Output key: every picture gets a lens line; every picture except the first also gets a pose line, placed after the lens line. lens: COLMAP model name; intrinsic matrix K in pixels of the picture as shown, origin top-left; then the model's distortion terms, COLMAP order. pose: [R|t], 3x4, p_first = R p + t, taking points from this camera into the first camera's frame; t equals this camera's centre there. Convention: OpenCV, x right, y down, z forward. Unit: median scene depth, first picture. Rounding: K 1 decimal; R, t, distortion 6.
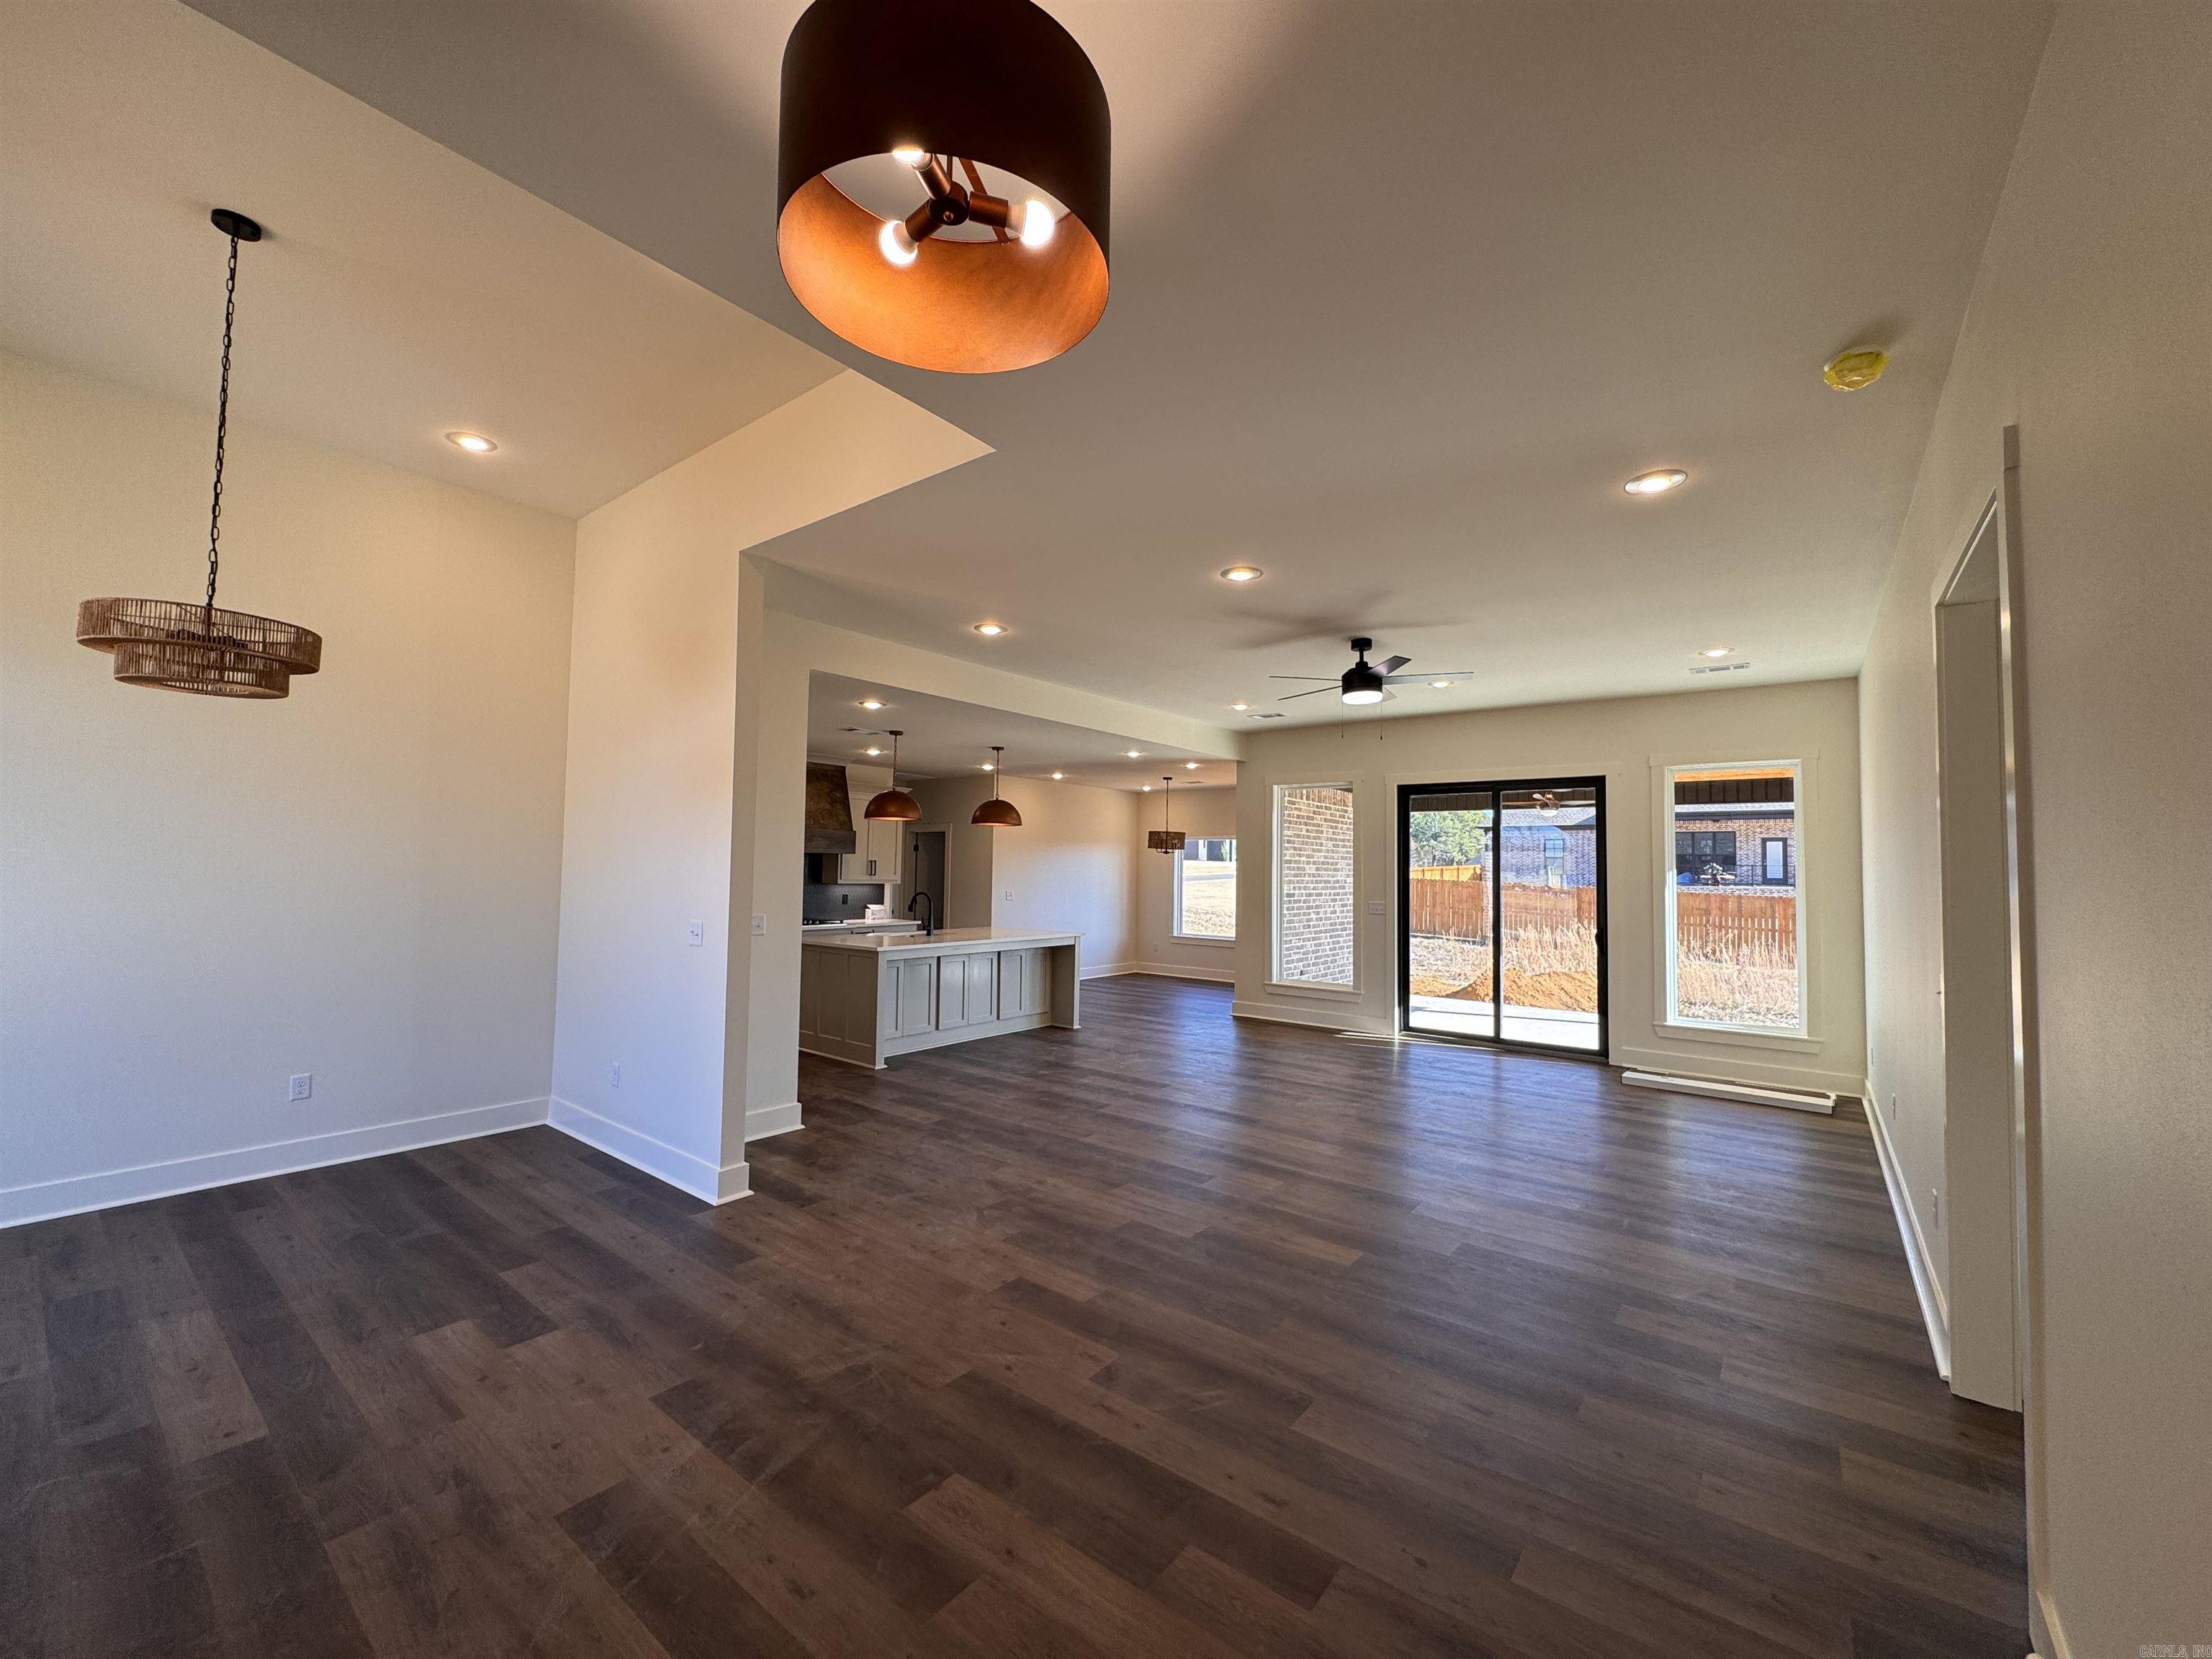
lens RADIAL K [[883.2, 0, 1104.8], [0, 883.2, 838.9], [0, 0, 1]] dist [-0.005278, 0.000477]
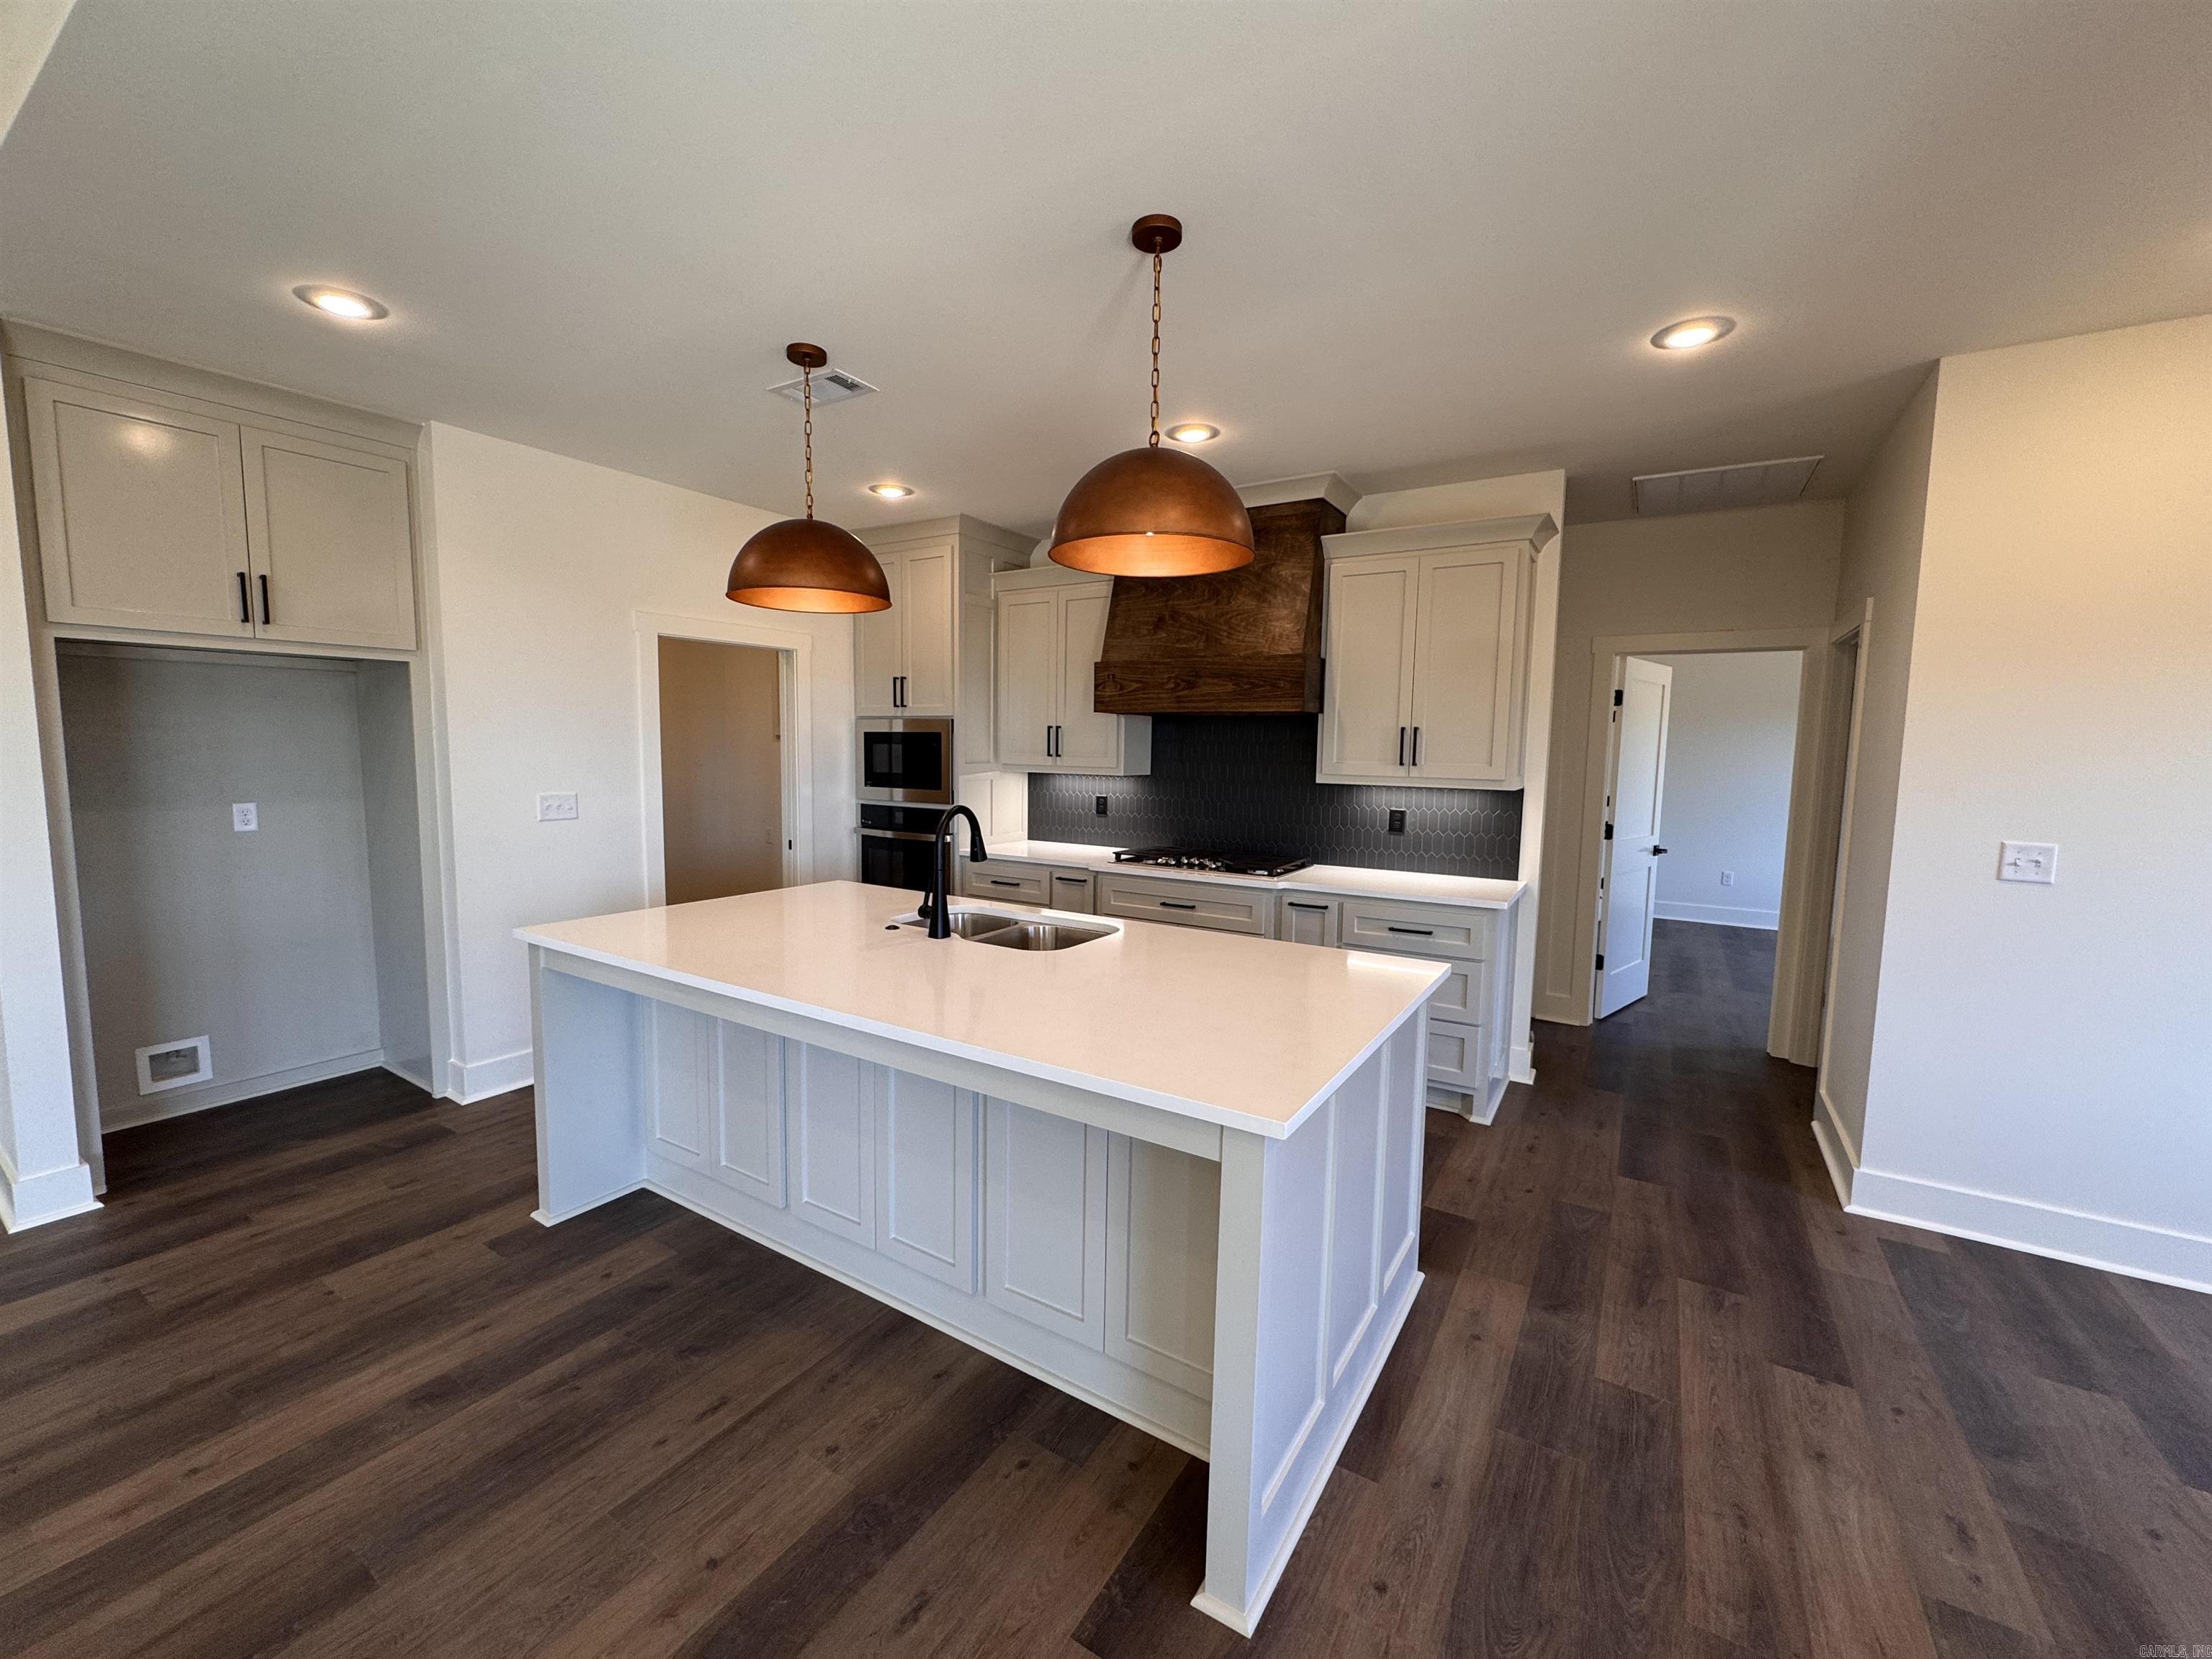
lens RADIAL K [[883.2, 0, 1104.8], [0, 883.2, 828.7], [0, 0, 1]] dist [-0.005278, 0.000477]
pose [[0.097889, 0.076012, -0.992290, 0.401130], [0.024460, 0.996594, 0.078754, 0.126476], [0.994897, -0.031981, 0.095696, 2.983504]]
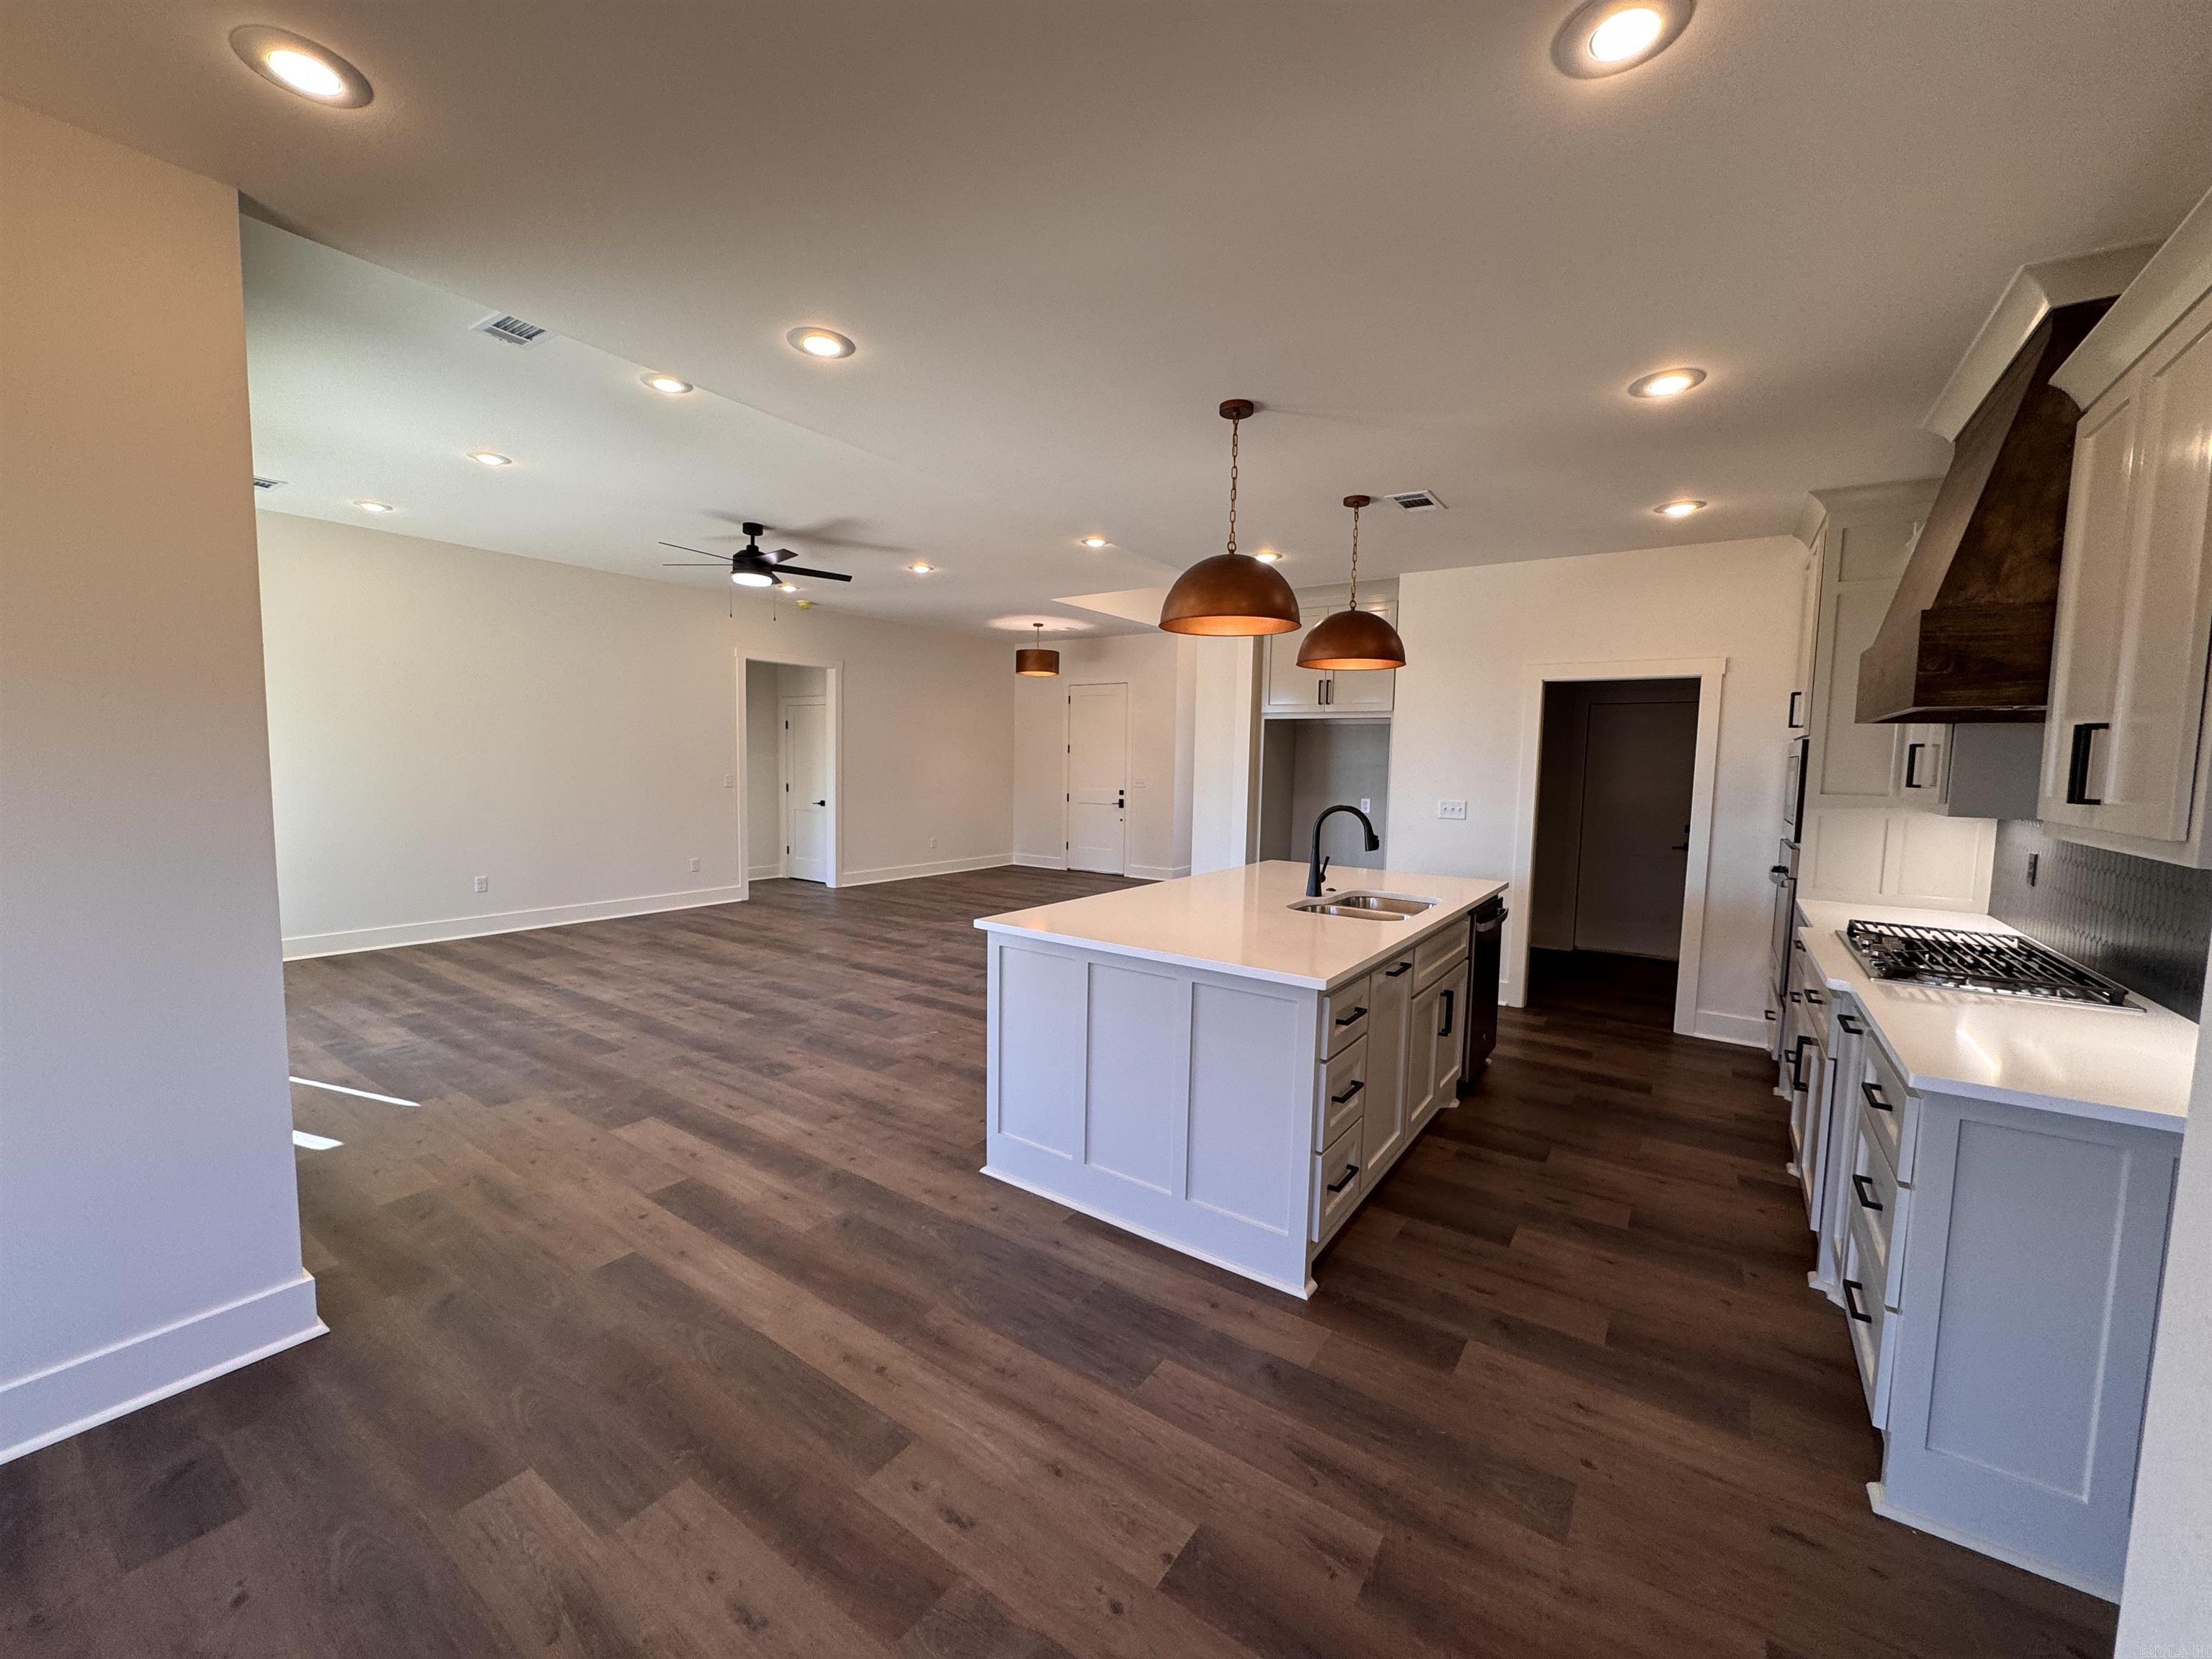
lens RADIAL K [[883.2, 0, 1106.3], [0, 883.2, 826.6], [0, 0, 1]] dist [-0.005278, 0.000477]
pose [[-0.997844, -0.036514, -0.054528, -0.168857], [-0.038690, 0.998474, 0.039393, 0.167969], [0.053007, 0.041418, -0.997735, 4.232810]]
